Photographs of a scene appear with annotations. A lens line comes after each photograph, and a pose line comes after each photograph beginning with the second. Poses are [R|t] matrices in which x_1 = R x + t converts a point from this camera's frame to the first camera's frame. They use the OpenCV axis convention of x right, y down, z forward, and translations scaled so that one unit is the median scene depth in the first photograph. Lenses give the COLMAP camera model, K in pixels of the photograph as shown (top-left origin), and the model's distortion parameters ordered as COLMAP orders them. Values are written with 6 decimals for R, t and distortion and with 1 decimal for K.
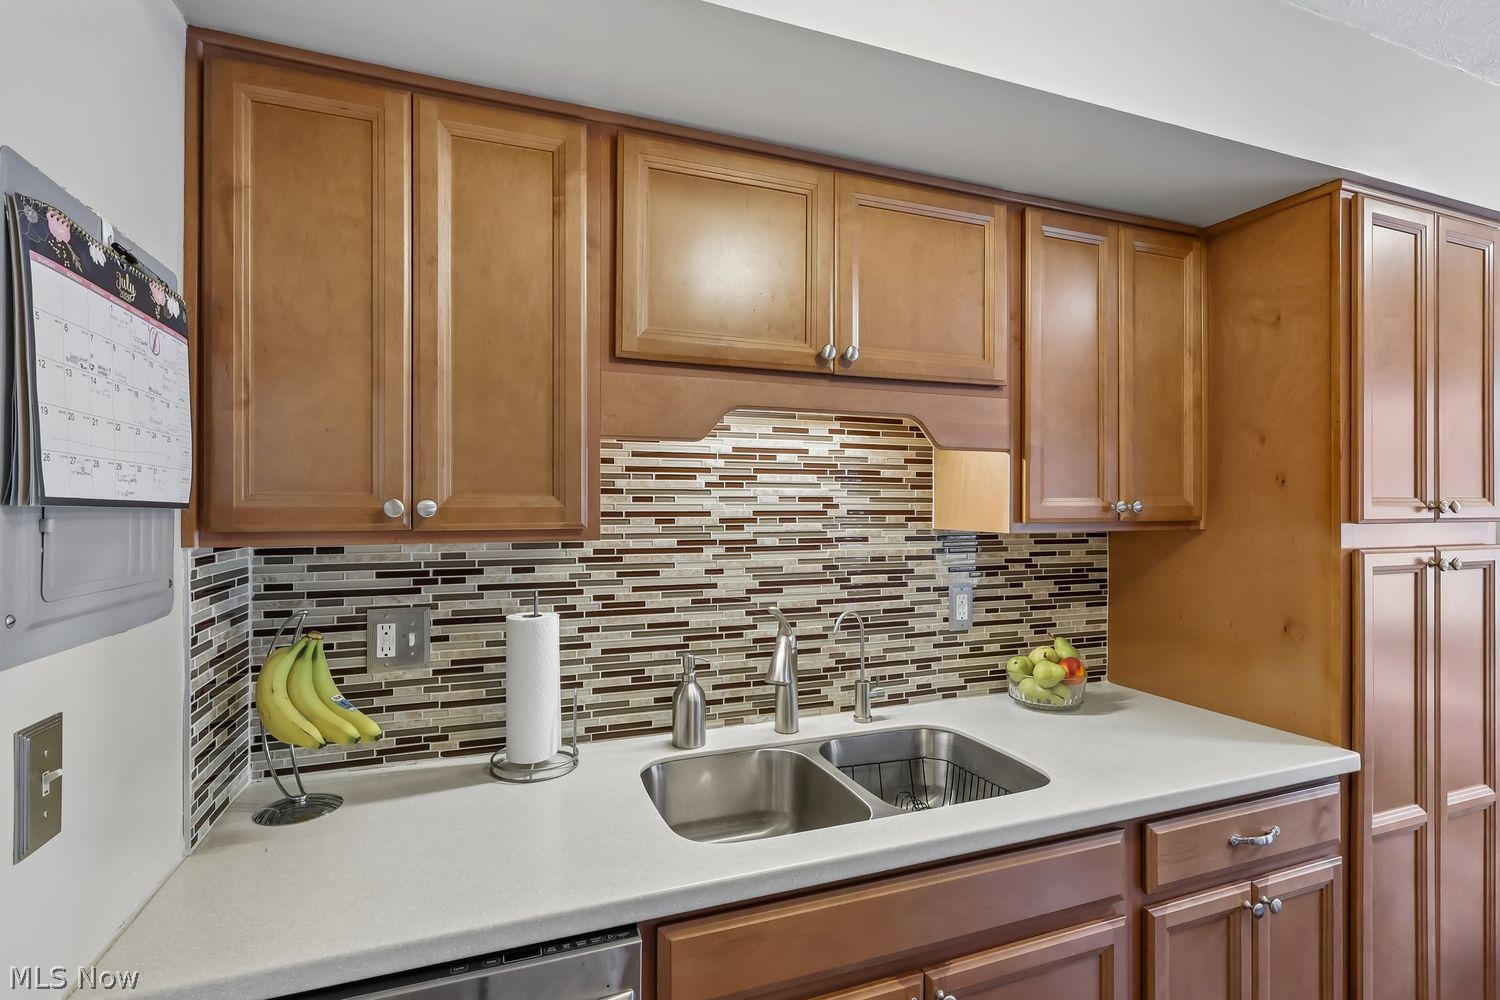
lens RADIAL K [[700.5, 0, 749.0], [0, 700.5, 503.9], [0, 0, 1]] dist [-0.004505, 0.002346]
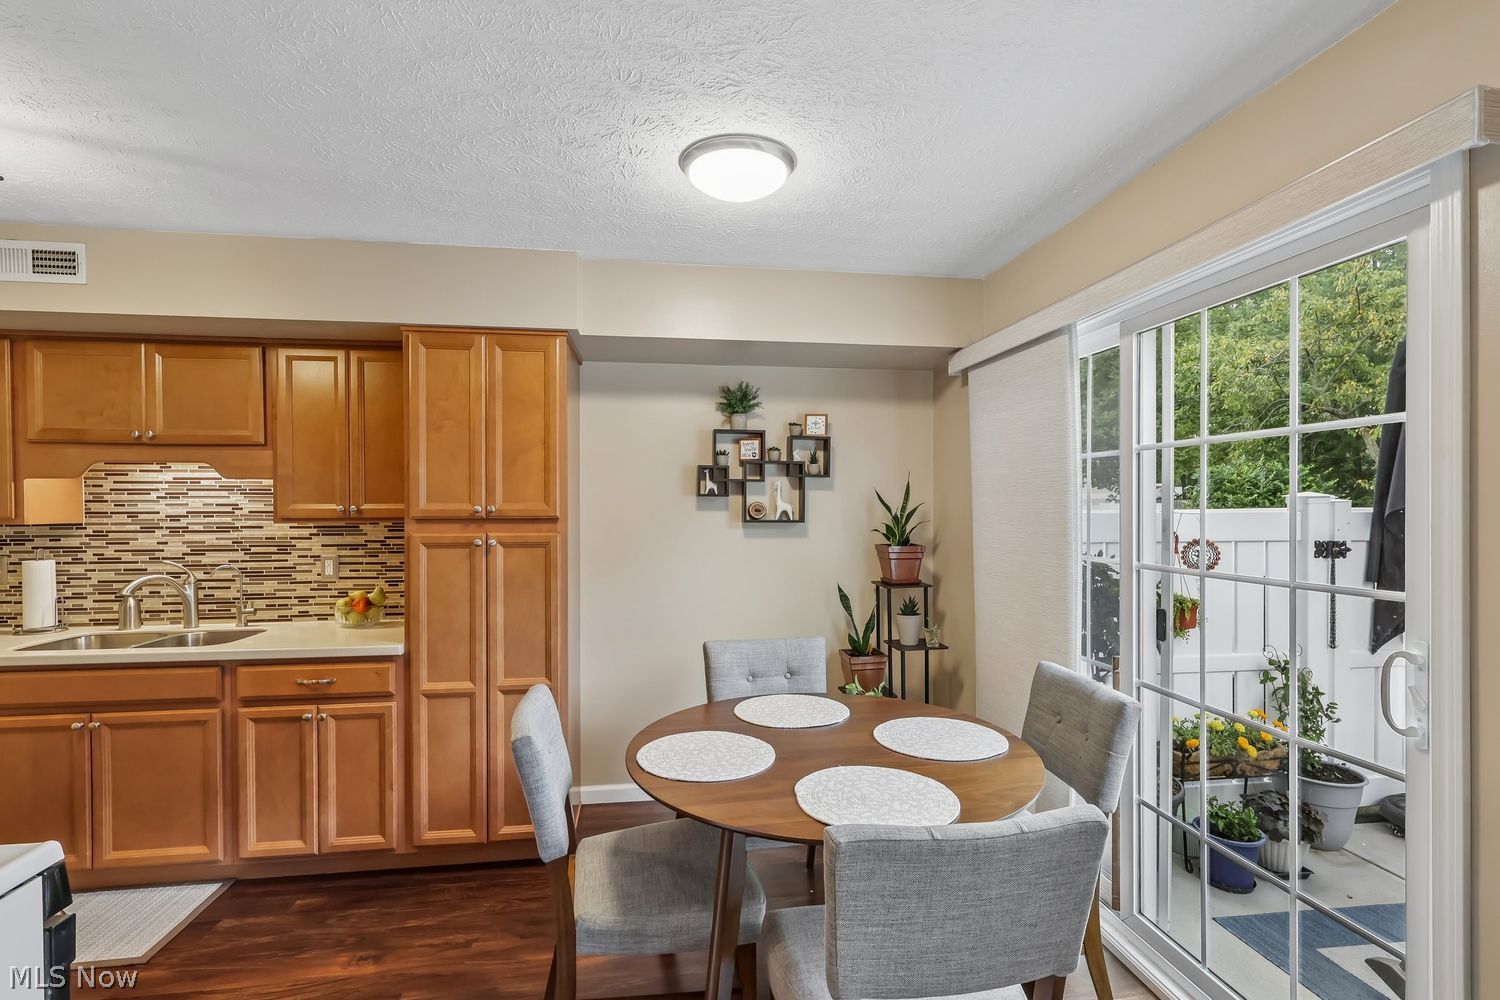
lens RADIAL K [[700.5, 0, 750.7], [0, 700.5, 514.4], [0, 0, 1]] dist [-0.004505, 0.002346]
pose [[0.976164, 0.002313, -0.217023, 1.965287], [0.001387, 0.999856, 0.016896, -0.011595], [0.217031, -0.016794, 0.976020, -0.515833]]
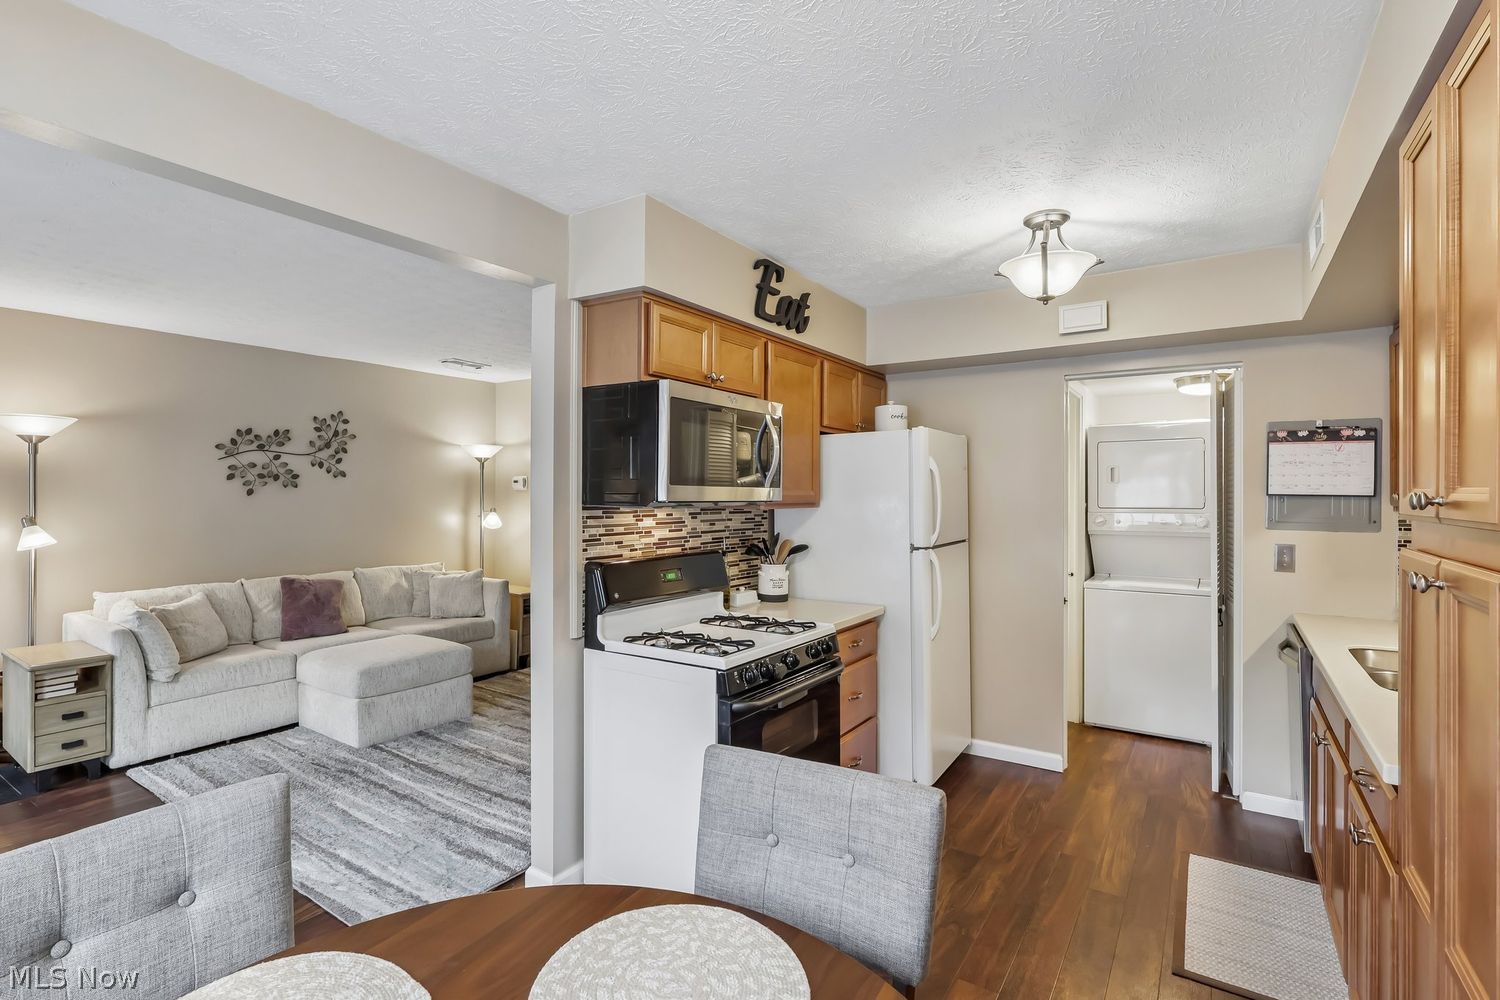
lens RADIAL K [[700.5, 0, 735.4], [0, 700.5, 492.1], [0, 0, 1]] dist [-0.004505, 0.002346]
pose [[-0.812808, -0.003359, -0.582523, 1.939284], [0.000945, 0.999974, -0.007084, 0.003126], [0.582531, -0.006309, -0.812784, 1.127082]]
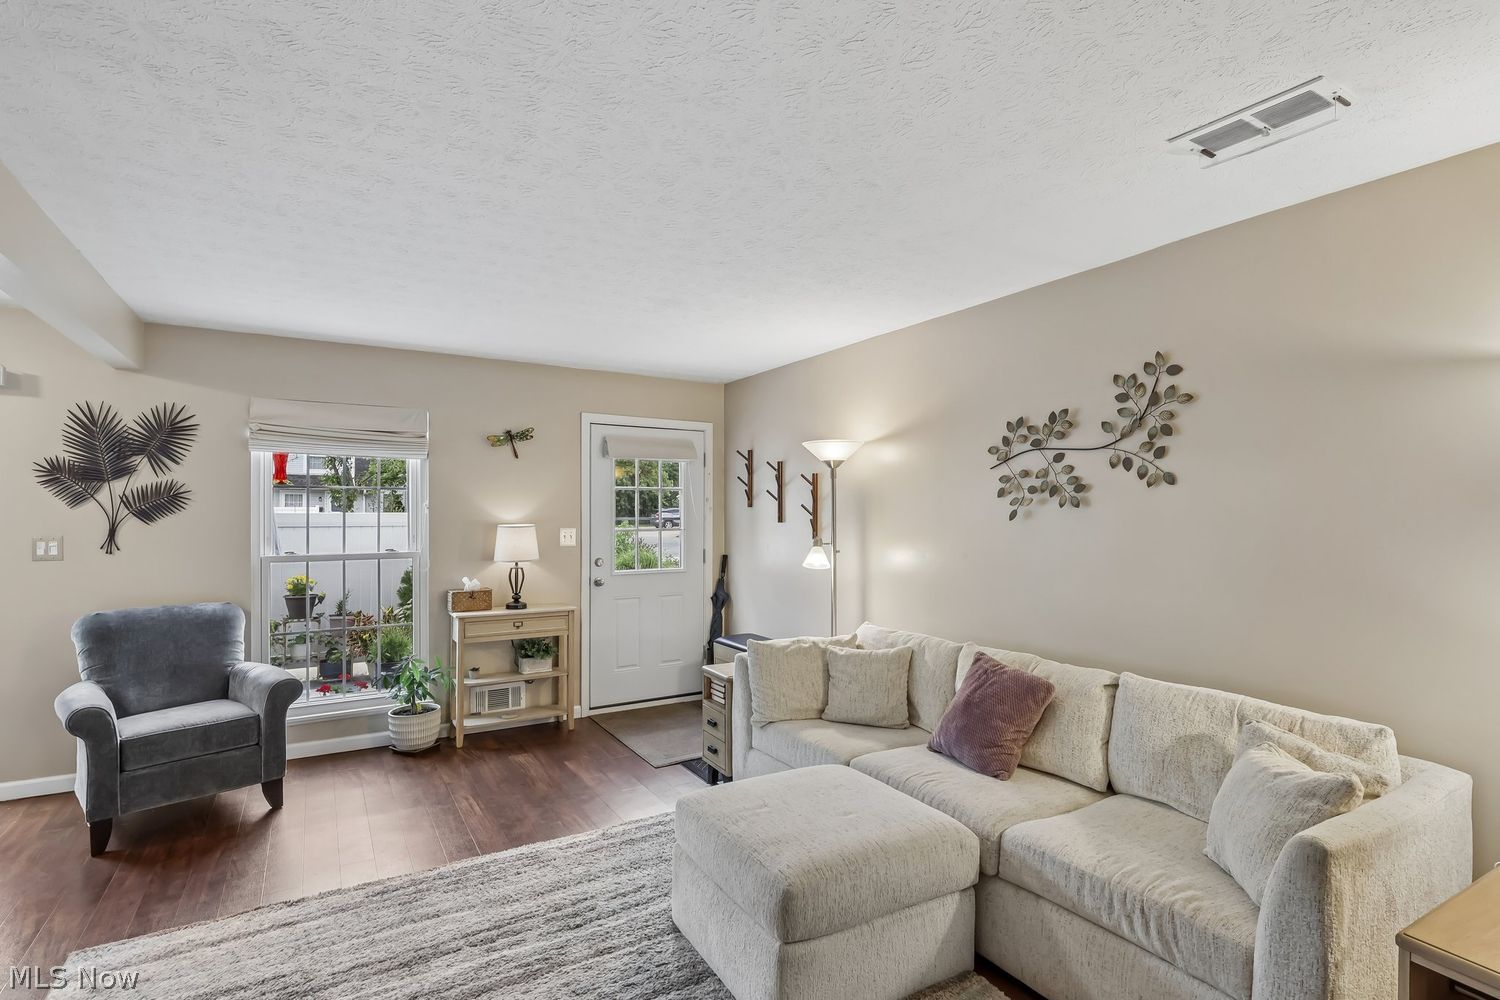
lens RADIAL K [[717.7, 0, 754.3], [0, 717.7, 511.7], [0, 0, 1]] dist [-0.005868, 0.000349]
pose [[-0.186419, -0.001478, 0.982469, 0.029602], [-0.009931, 0.999951, -0.000380, -0.022300], [-0.982420, -0.009828, -0.186424, -1.457615]]
